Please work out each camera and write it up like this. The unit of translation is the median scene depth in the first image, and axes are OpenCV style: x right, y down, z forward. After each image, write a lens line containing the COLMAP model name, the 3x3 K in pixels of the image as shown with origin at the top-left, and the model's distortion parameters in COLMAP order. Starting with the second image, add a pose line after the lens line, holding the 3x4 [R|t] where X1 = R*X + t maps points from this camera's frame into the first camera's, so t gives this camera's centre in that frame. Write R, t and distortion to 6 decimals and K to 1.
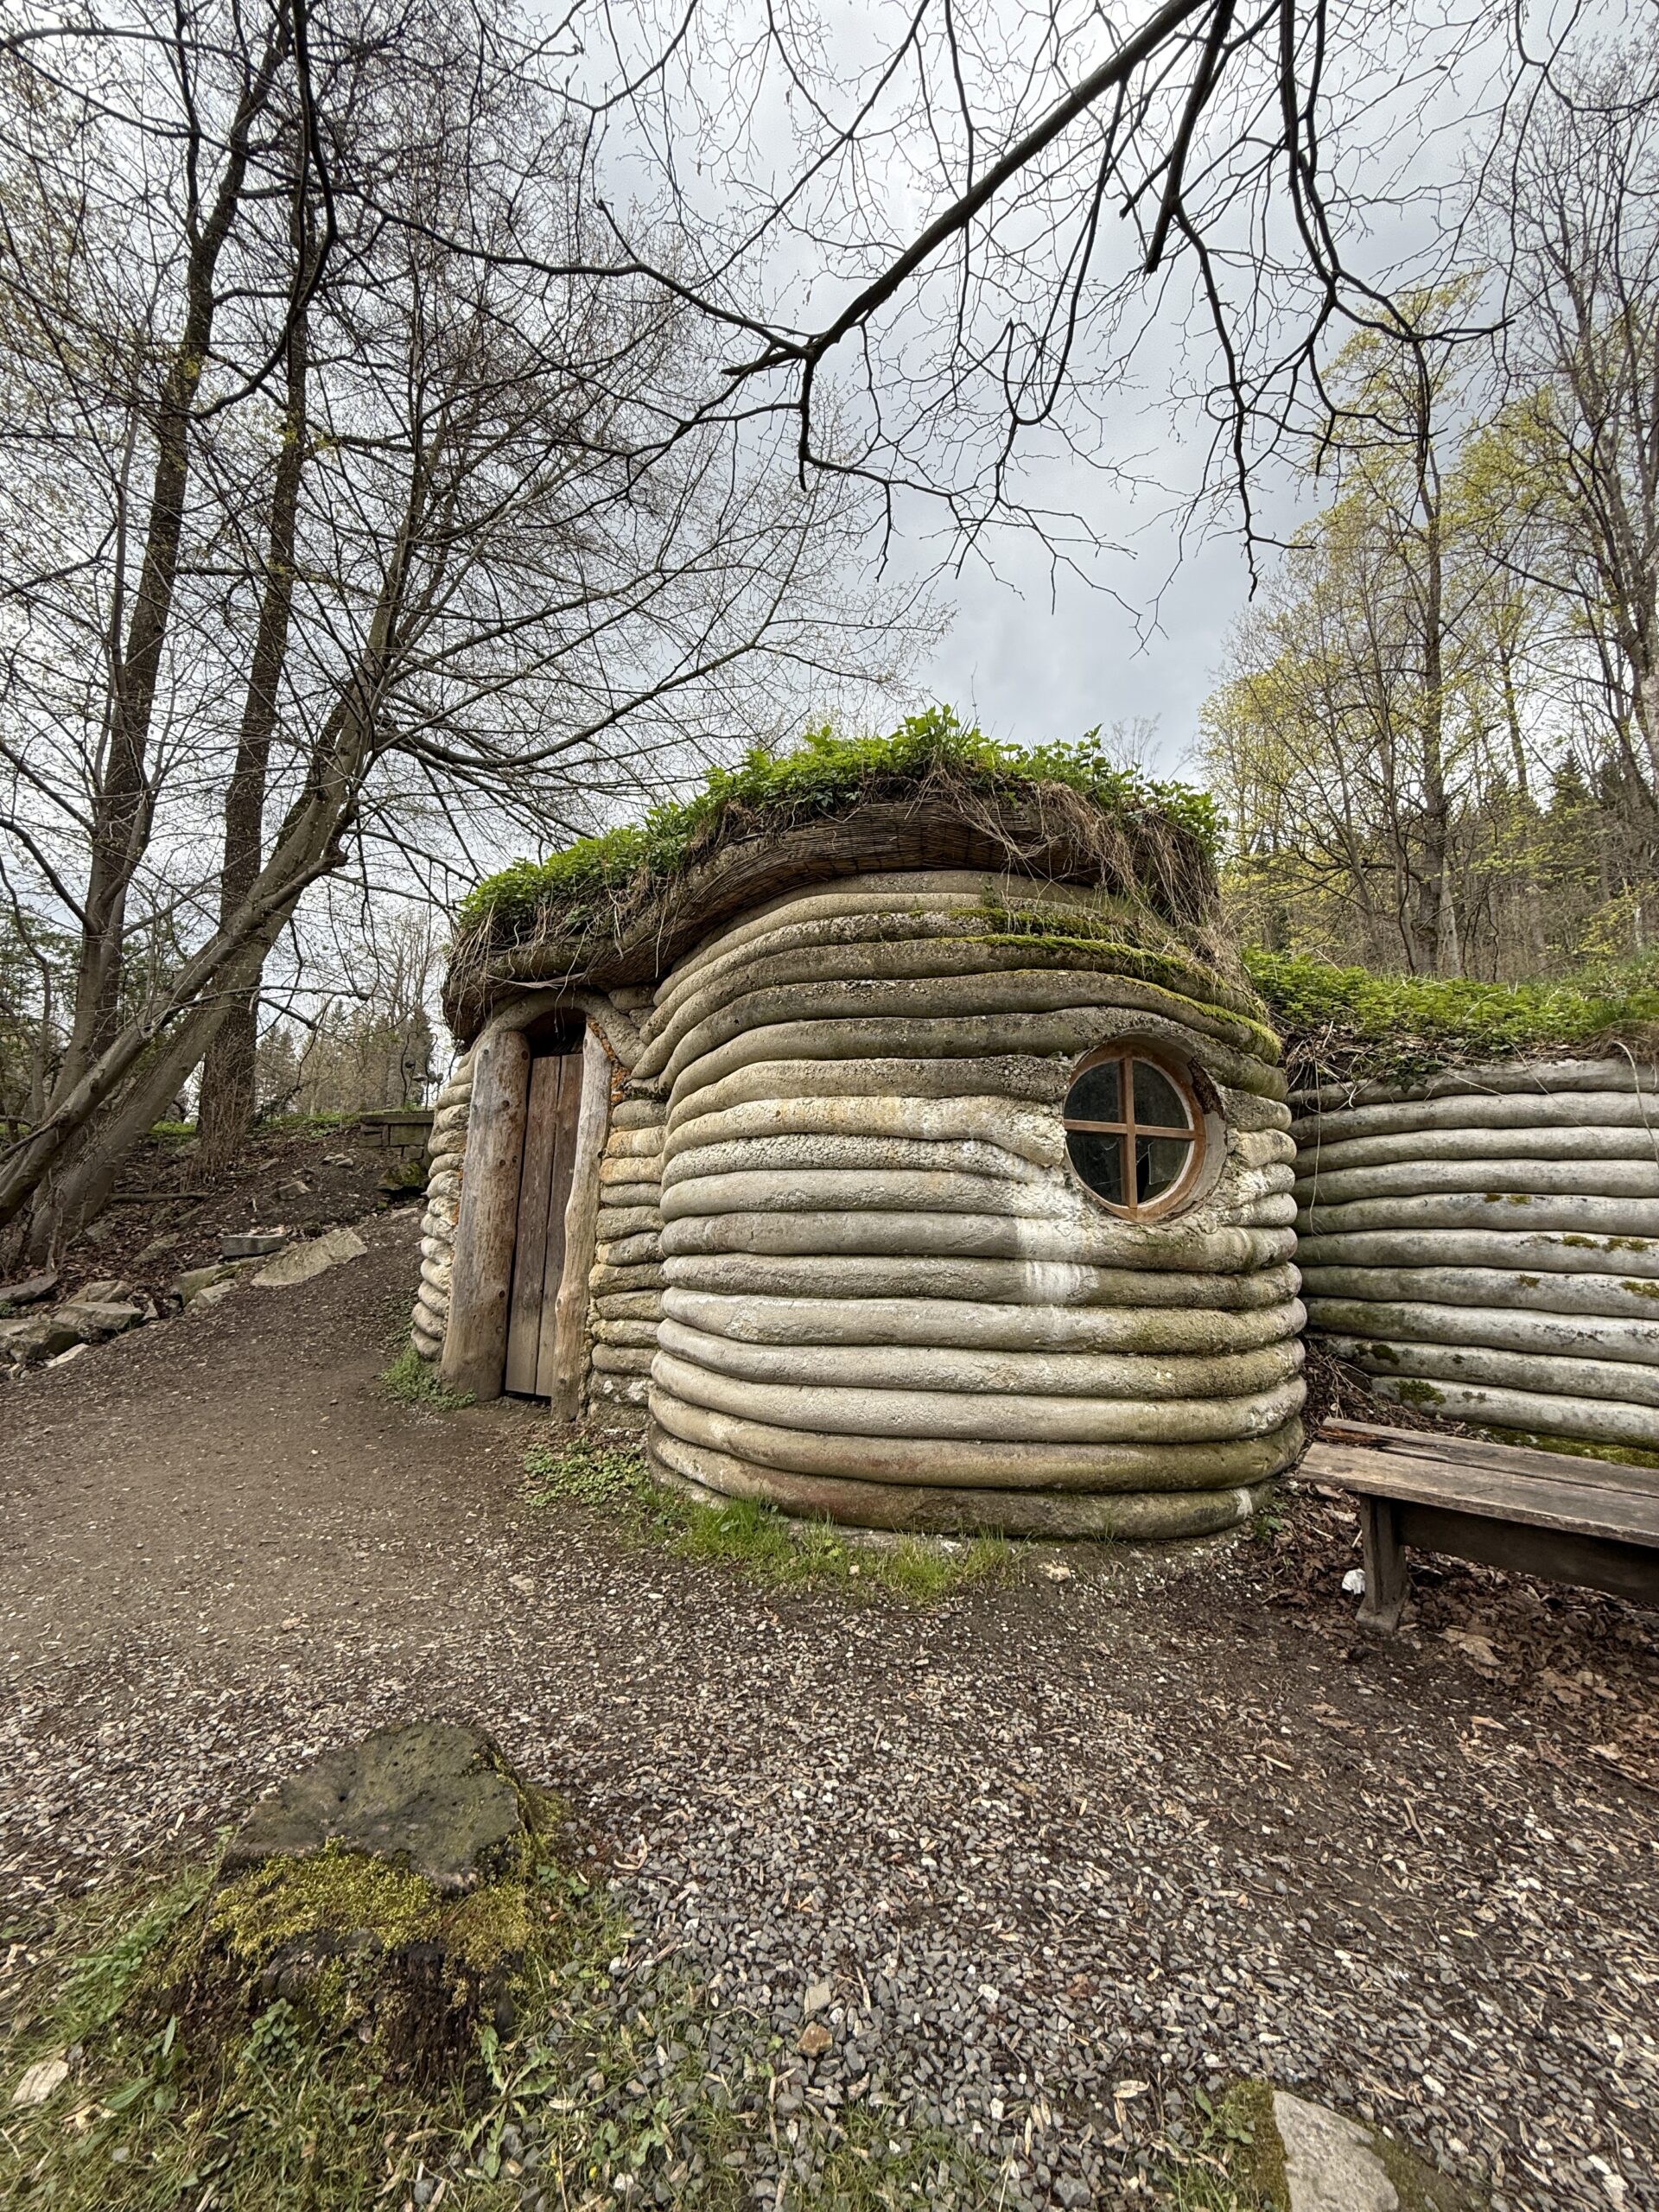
lens RADIAL K [[883.3, 0, 829.5], [0, 883.3, 1106.0], [0, 0, 1]] dist [-0.000795, -0.000049]
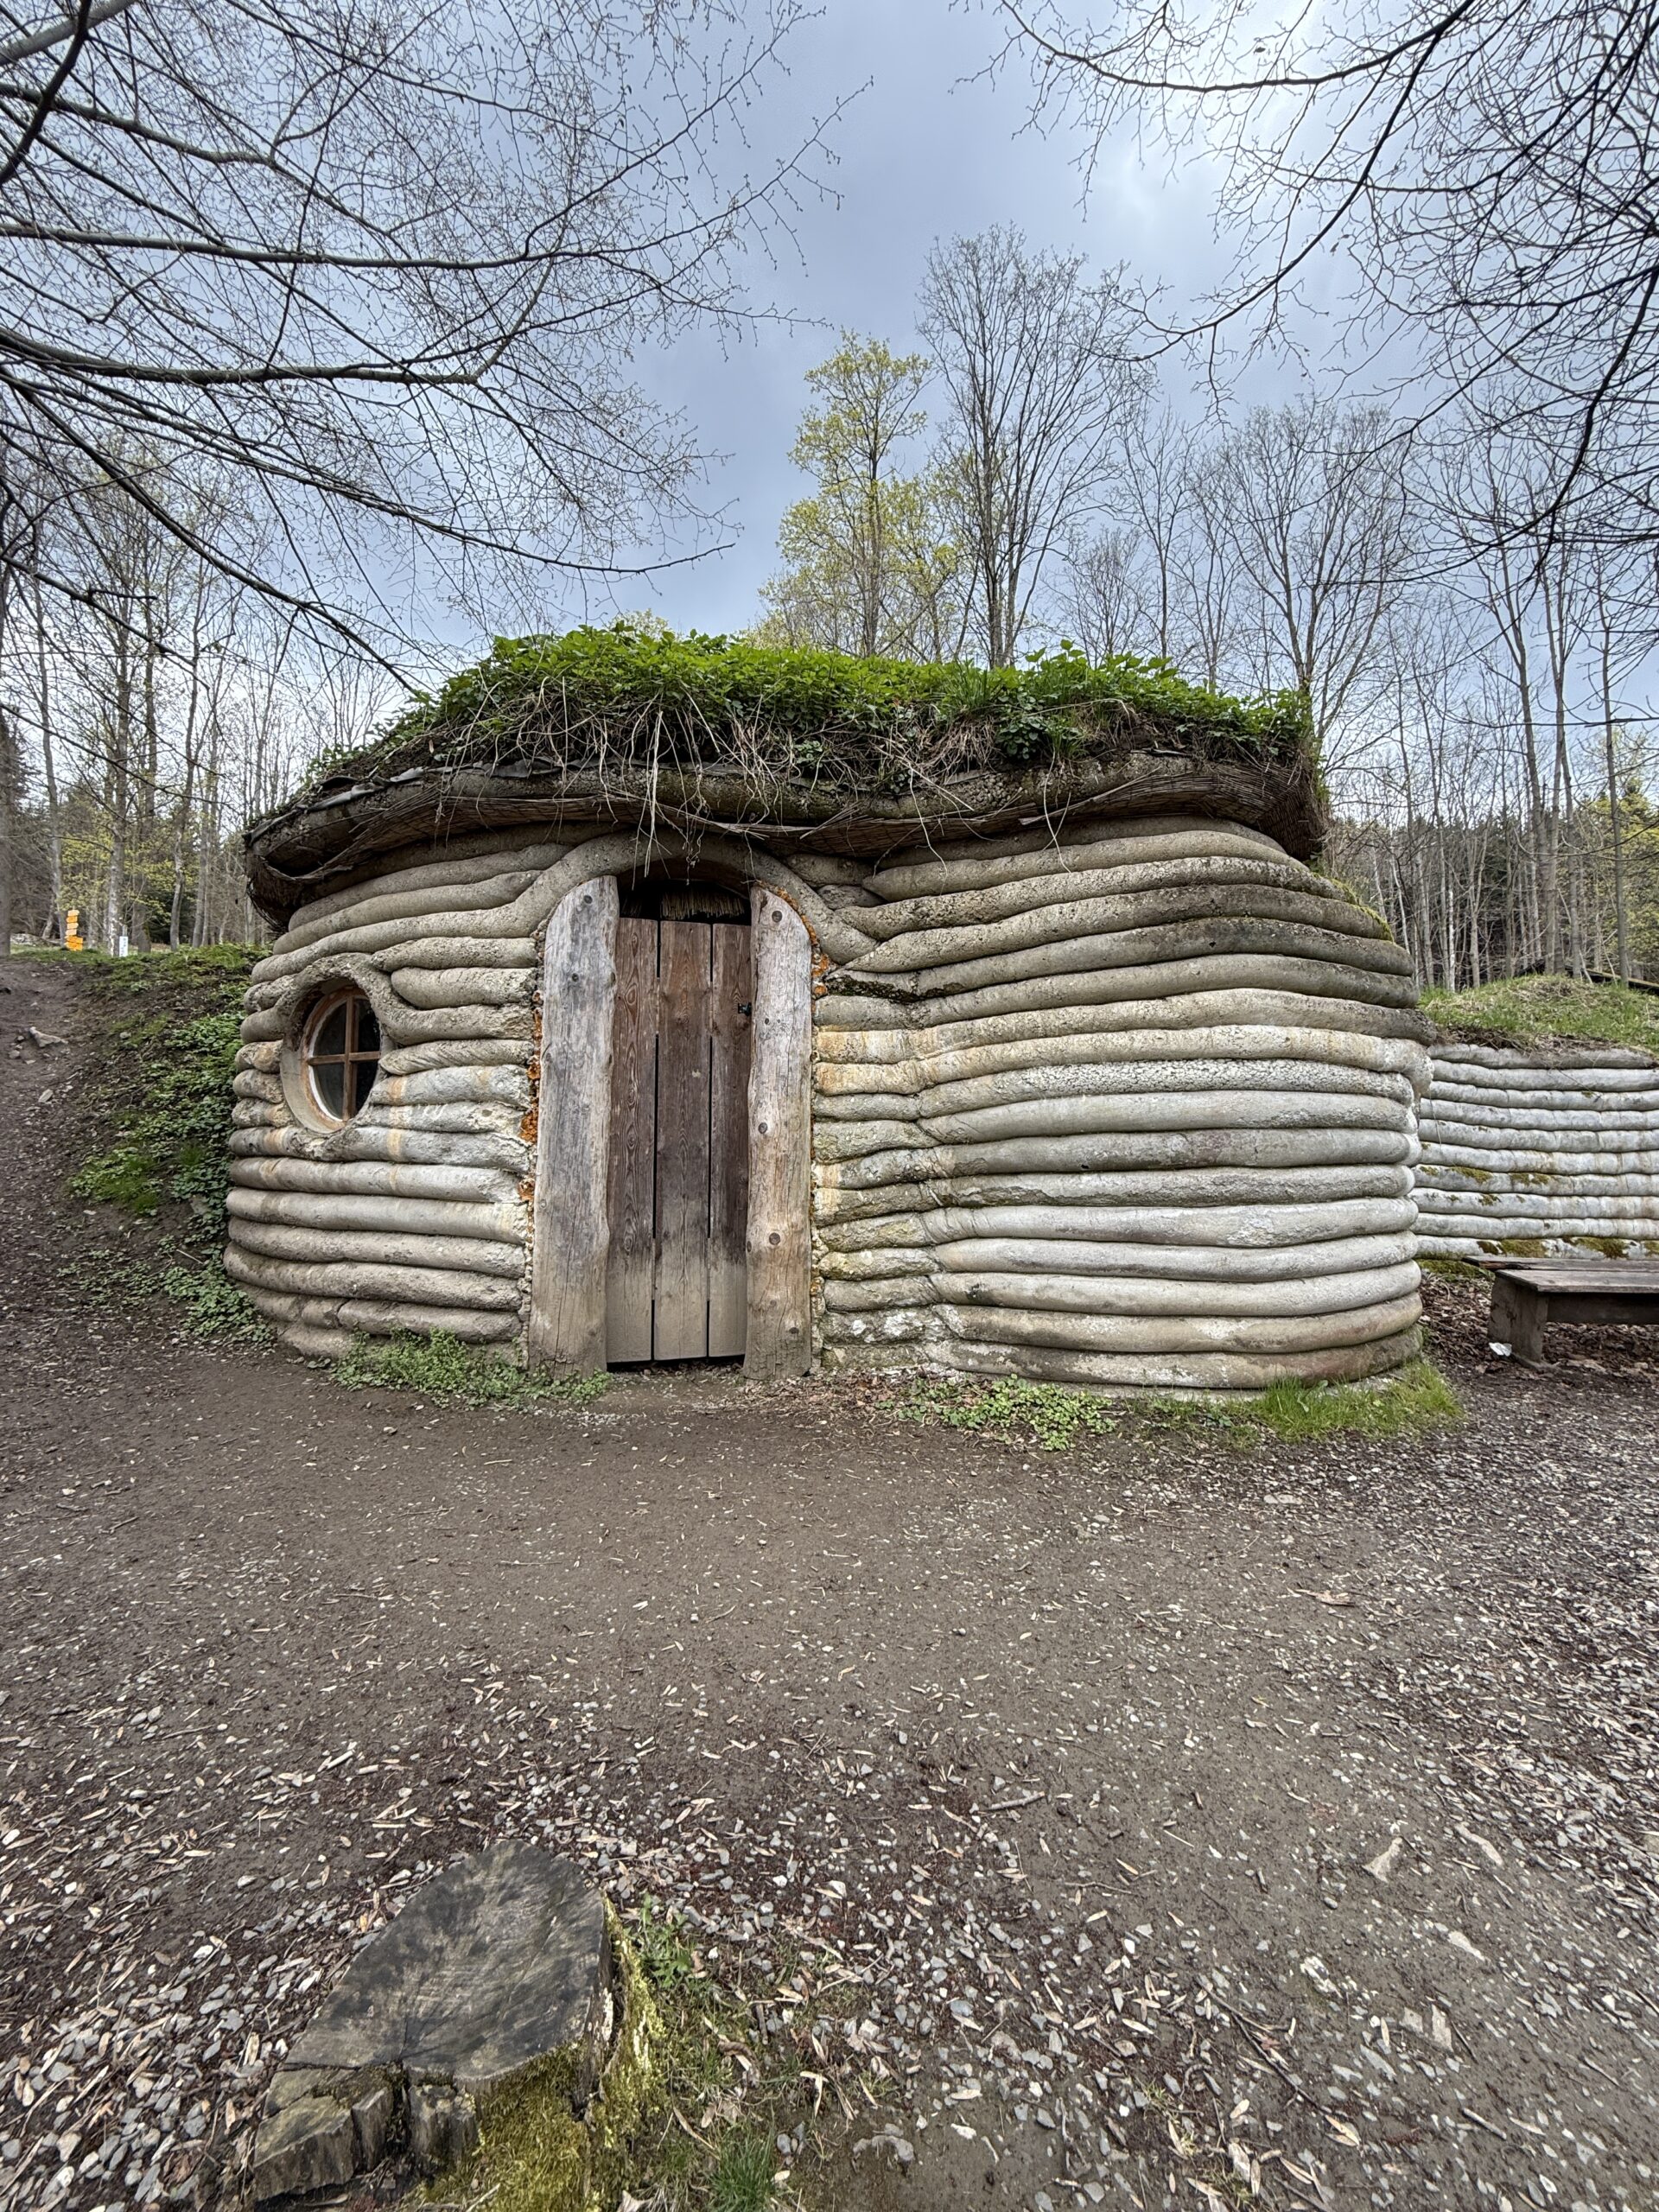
lens RADIAL K [[868.9, 0, 829.5], [0, 868.9, 1106.0], [0, 0, 1]] dist [-0.000331, -0.000113]
pose [[0.727644, 0.016448, 0.685758, -0.861032], [-0.086067, 0.994001, 0.067482, 0.047143], [-0.680534, -0.108124, 0.724695, 0.424529]]
